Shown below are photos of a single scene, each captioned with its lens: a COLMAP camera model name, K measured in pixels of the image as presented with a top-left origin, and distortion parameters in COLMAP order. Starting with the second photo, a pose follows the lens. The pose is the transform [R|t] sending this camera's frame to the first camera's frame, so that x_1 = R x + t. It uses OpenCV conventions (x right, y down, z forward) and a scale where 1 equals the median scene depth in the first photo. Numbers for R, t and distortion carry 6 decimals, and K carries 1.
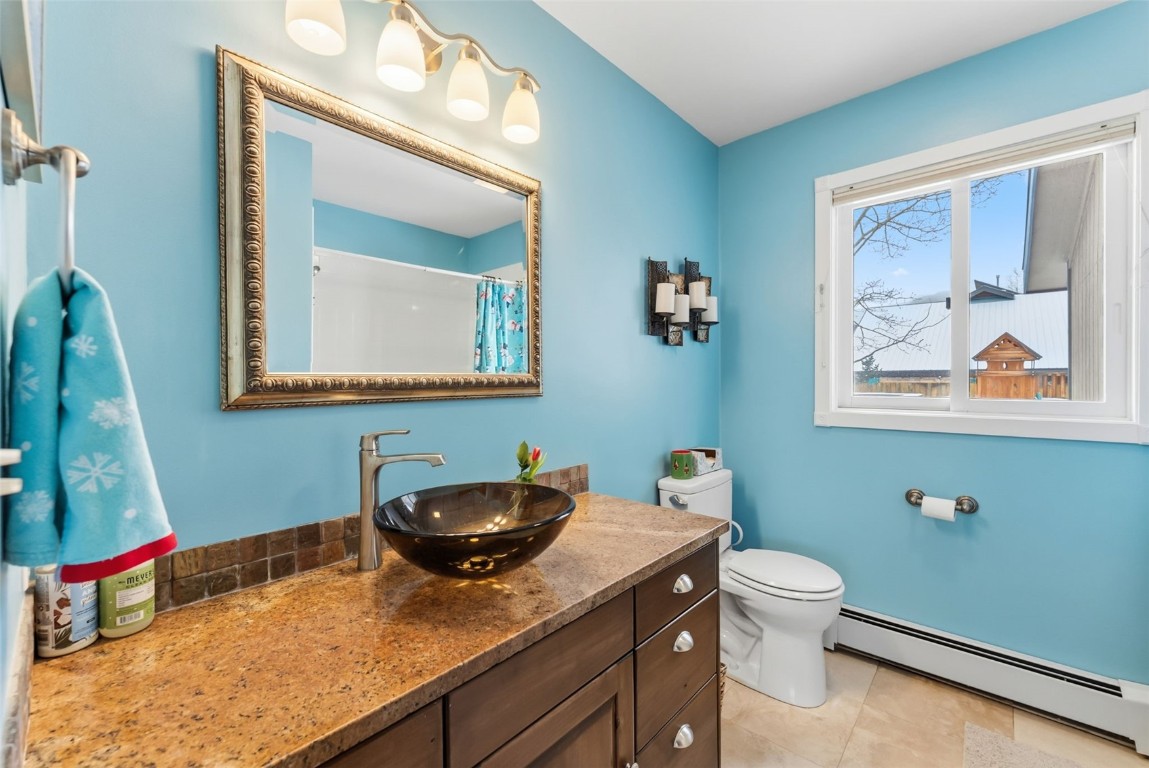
lens RADIAL K [[465.9, 0, 574.0], [0, 465.9, 382.2], [0, 0, 1]] dist [-0.000065, -0.000224]
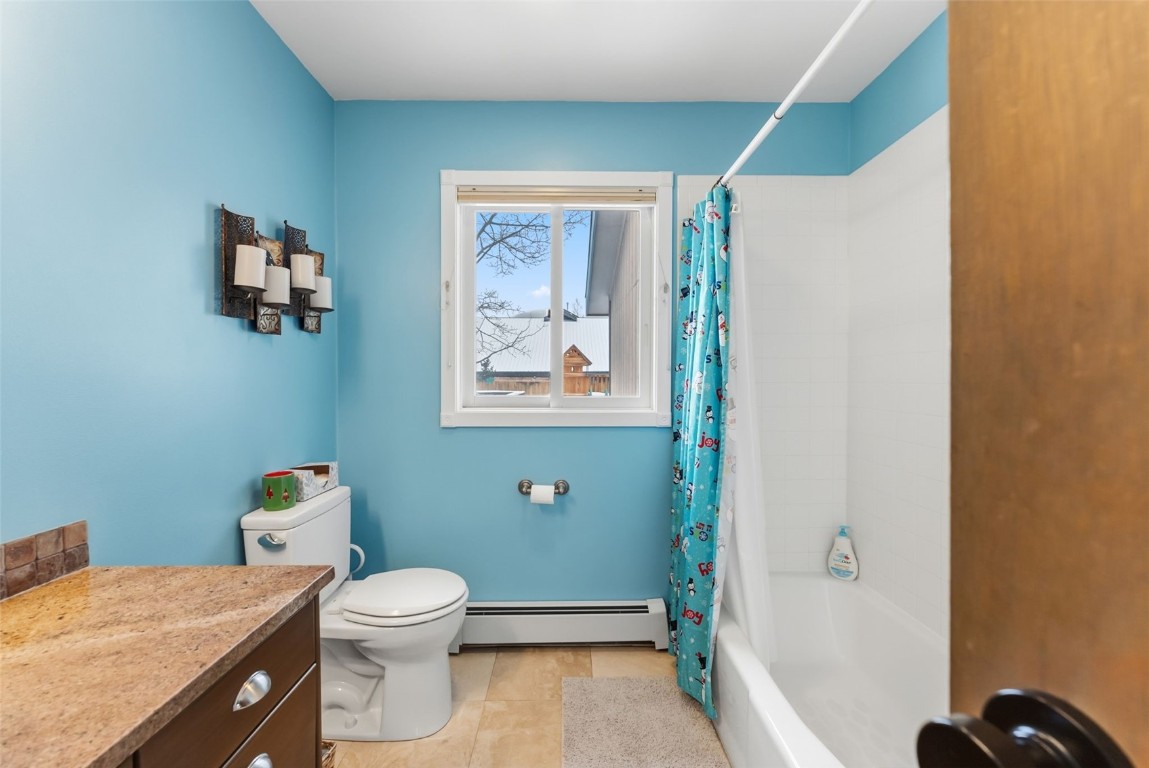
lens RADIAL K [[465.9, 0, 574.0], [0, 465.9, 382.2], [0, 0, 1]] dist [-0.000065, -0.000224]
pose [[0.731010, -0.001144, 0.682365, 0.065301], [-0.000341, 0.999998, 0.002041, -0.001933], [-0.682366, -0.001724, 0.731008, 0.116483]]
